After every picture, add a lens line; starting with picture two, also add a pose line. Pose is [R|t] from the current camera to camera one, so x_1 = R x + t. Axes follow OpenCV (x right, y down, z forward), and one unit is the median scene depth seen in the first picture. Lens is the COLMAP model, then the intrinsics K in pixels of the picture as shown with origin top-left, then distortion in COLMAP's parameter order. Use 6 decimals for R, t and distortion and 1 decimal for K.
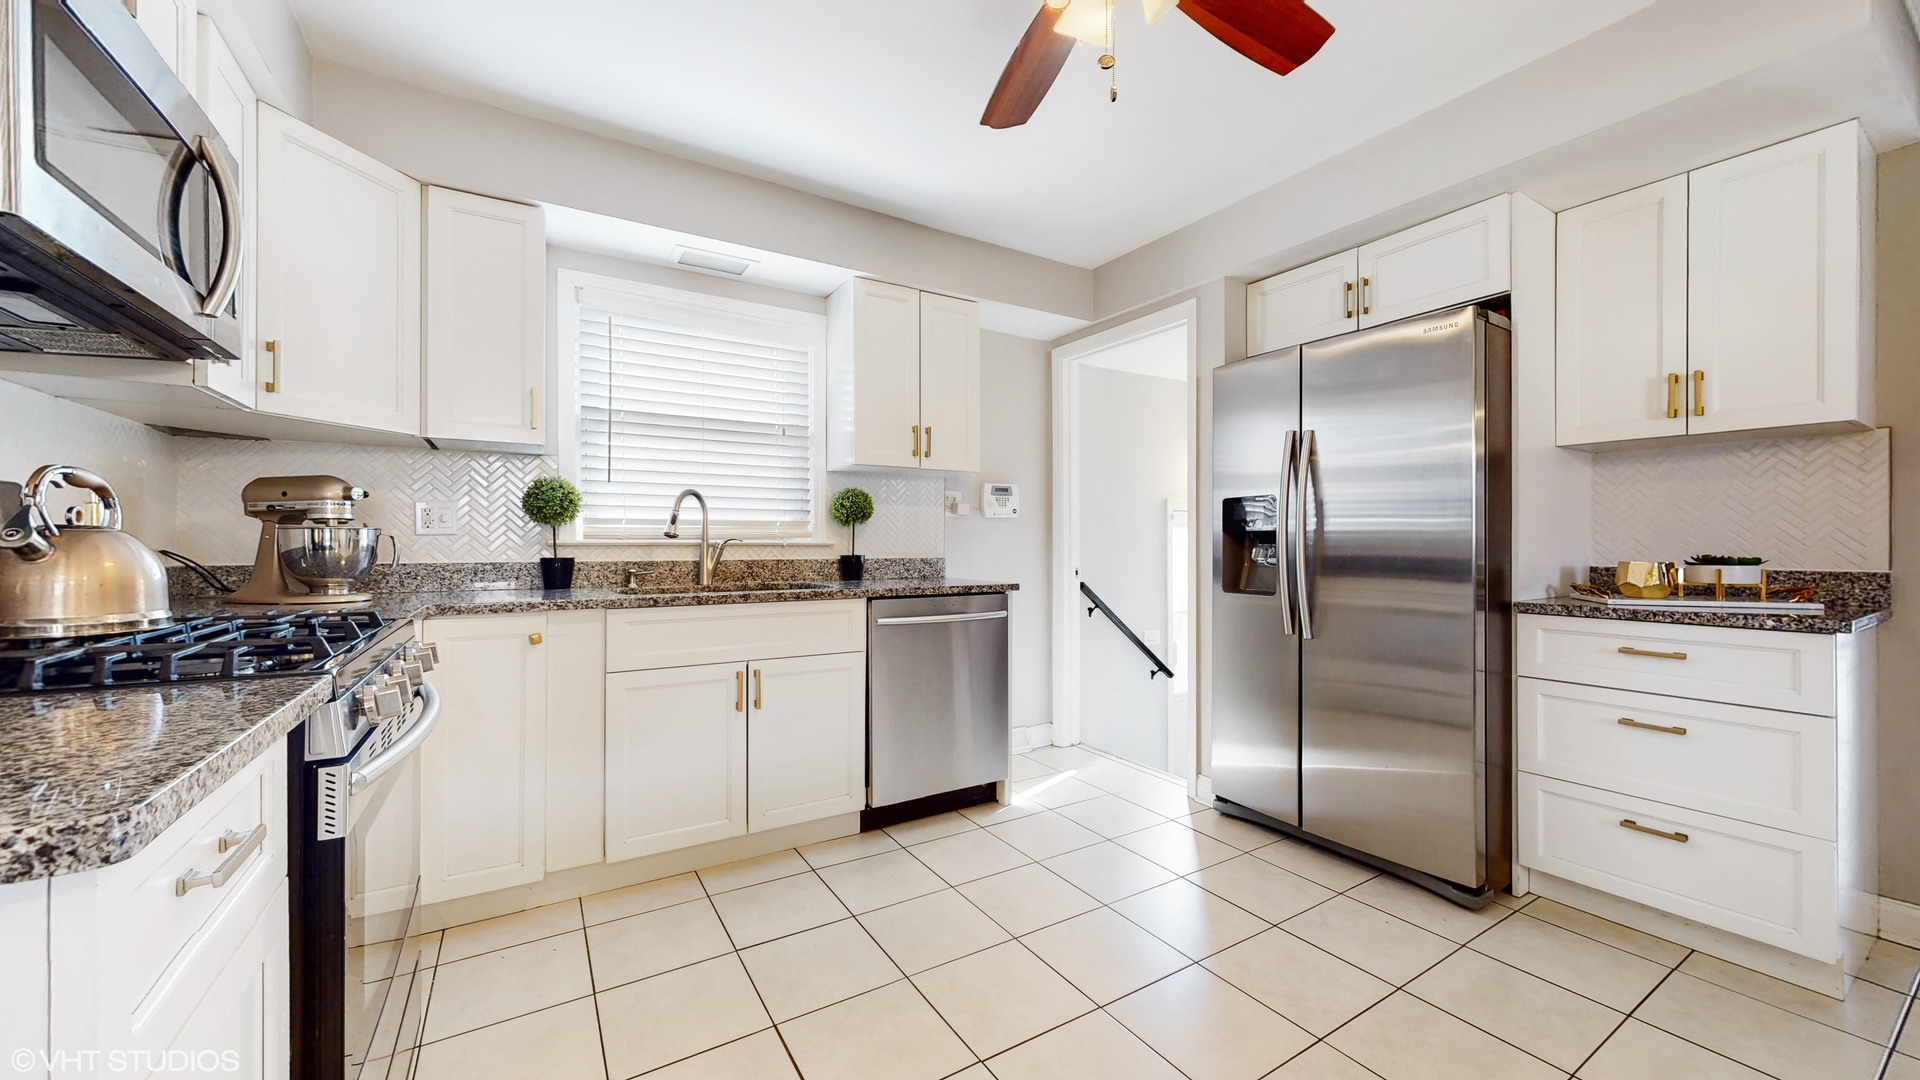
lens RADIAL K [[701.1, 0, 972.2], [0, 701.1, 546.5], [0, 0, 1]] dist [0.001627, -0.000172]
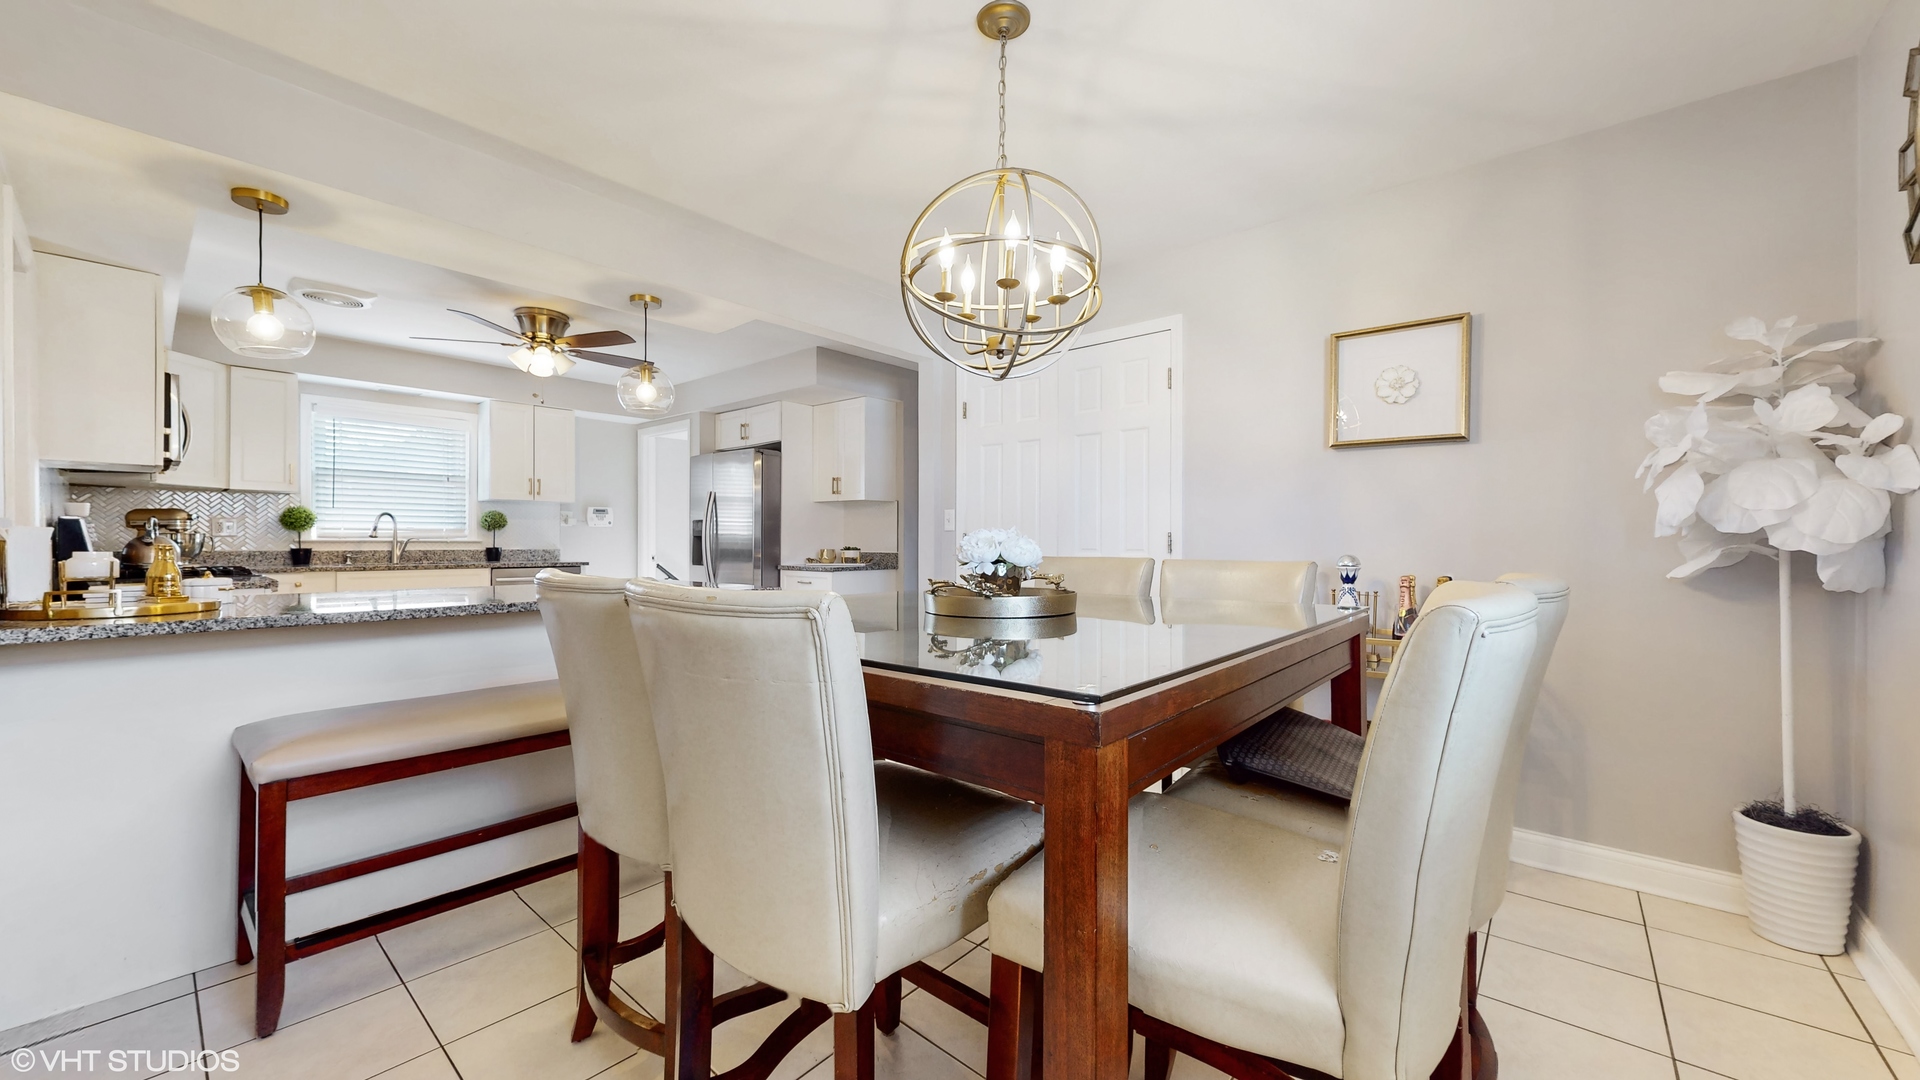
lens RADIAL K [[701.1, 0, 965.8], [0, 701.1, 541.6], [0, 0, 1]] dist [0.001627, -0.000172]
pose [[0.956328, 0.002734, 0.292284, 0.543794], [-0.002015, 0.999994, -0.002760, -0.000516], [-0.292290, 0.002050, 0.956328, -1.271747]]
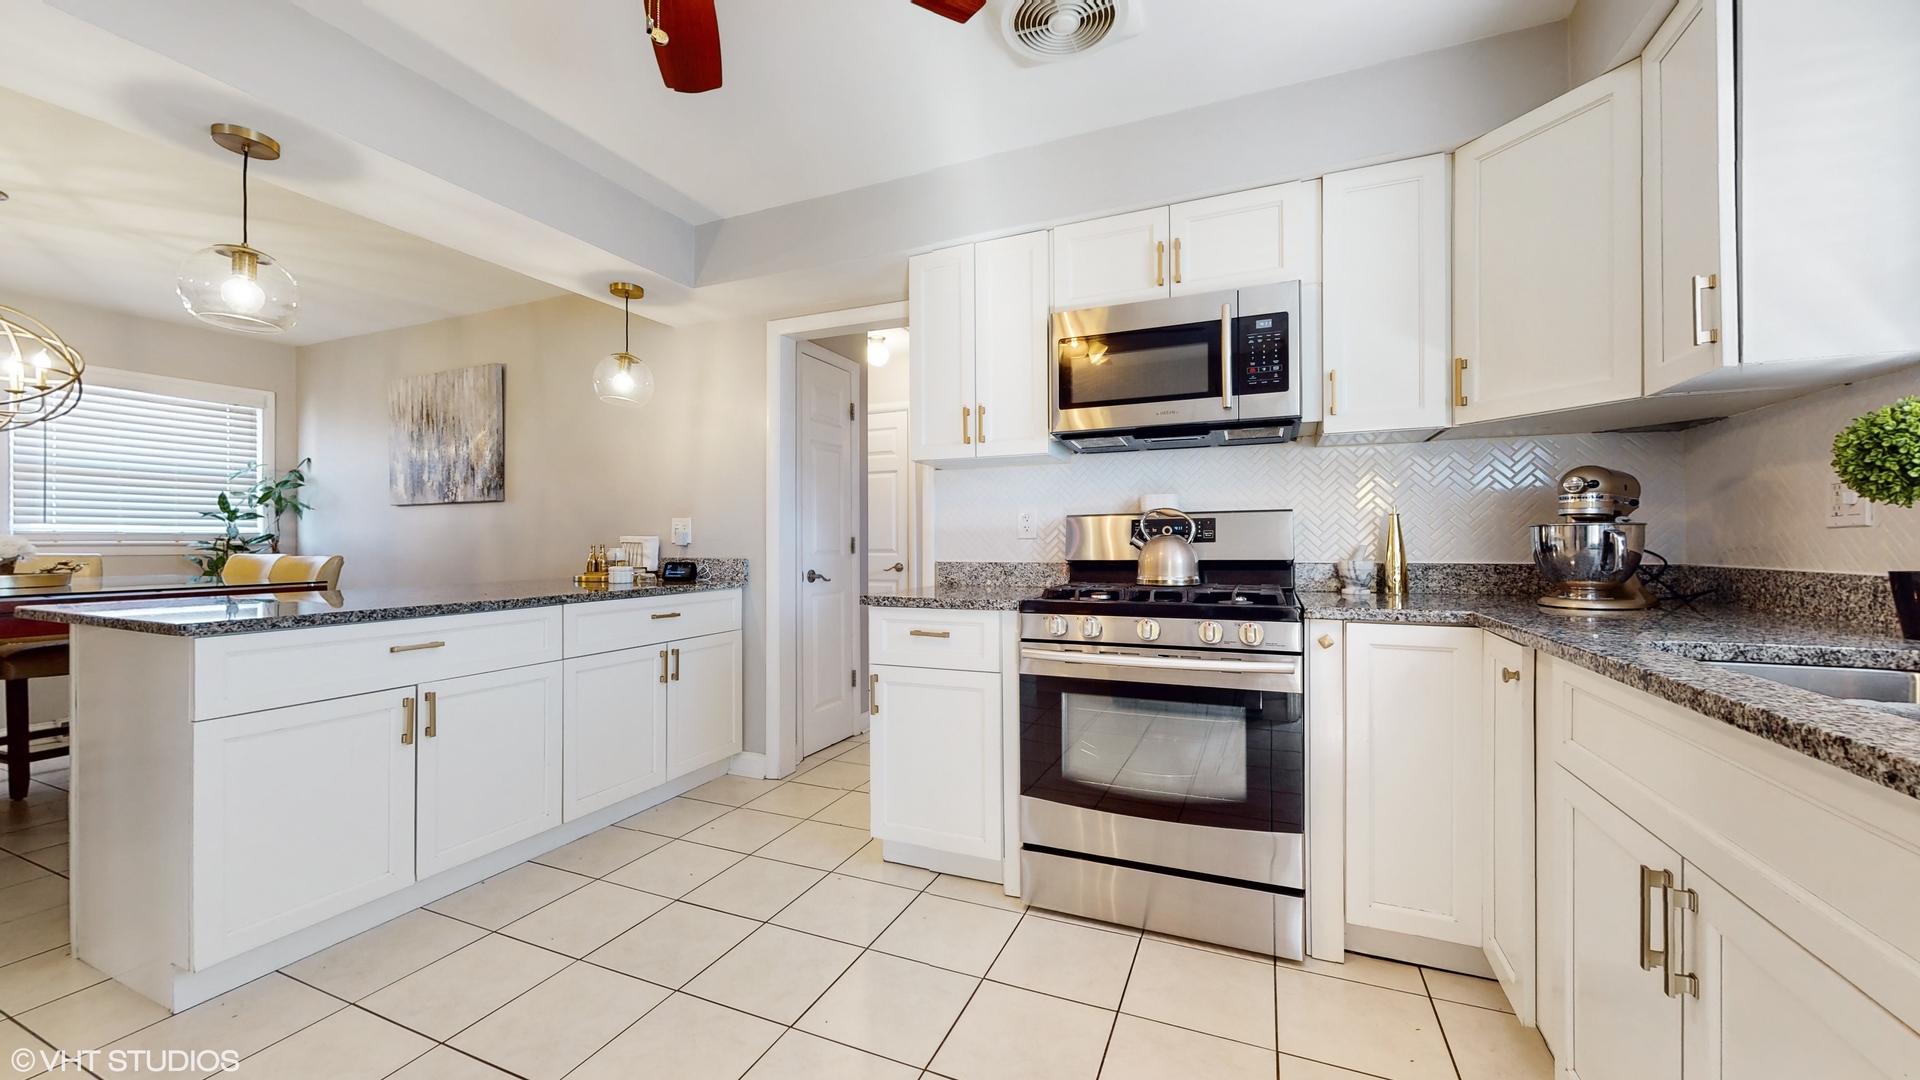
lens RADIAL K [[701.1, 0, 944.3], [0, 701.1, 545.8], [0, 0, 1]] dist [0.001627, -0.000172]
pose [[-0.829955, 0.004208, -0.557815, 0.196312], [0.001896, 0.999987, 0.004722, -0.003979], [0.557828, 0.002861, -0.829952, 0.962784]]
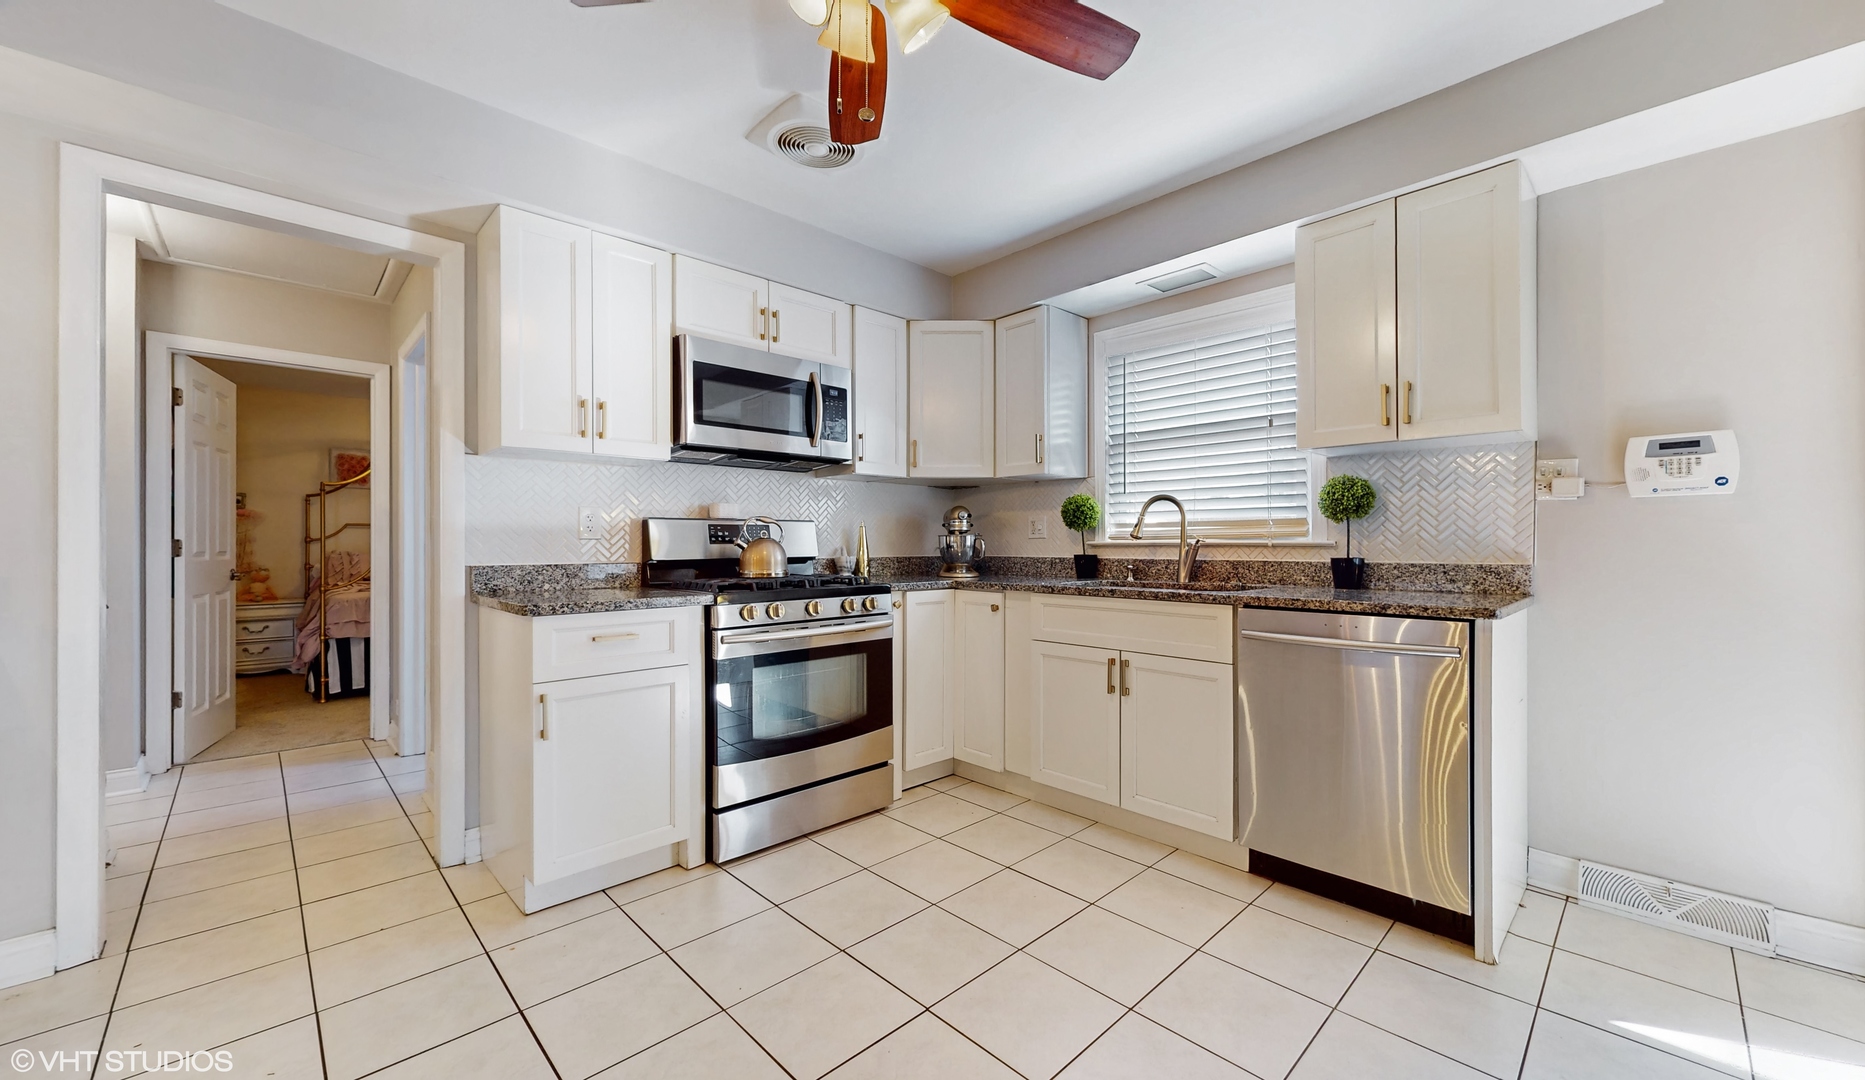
lens RADIAL K [[719.7, 0, 930.4], [0, 719.7, 539.9], [0, 0, 1]] dist [0.000049, -0.000065]
pose [[0.195817, -0.005834, -0.980623, 0.645336], [-0.001948, 0.999978, -0.006338, -0.002496], [0.980638, 0.003152, 0.195801, 0.426685]]
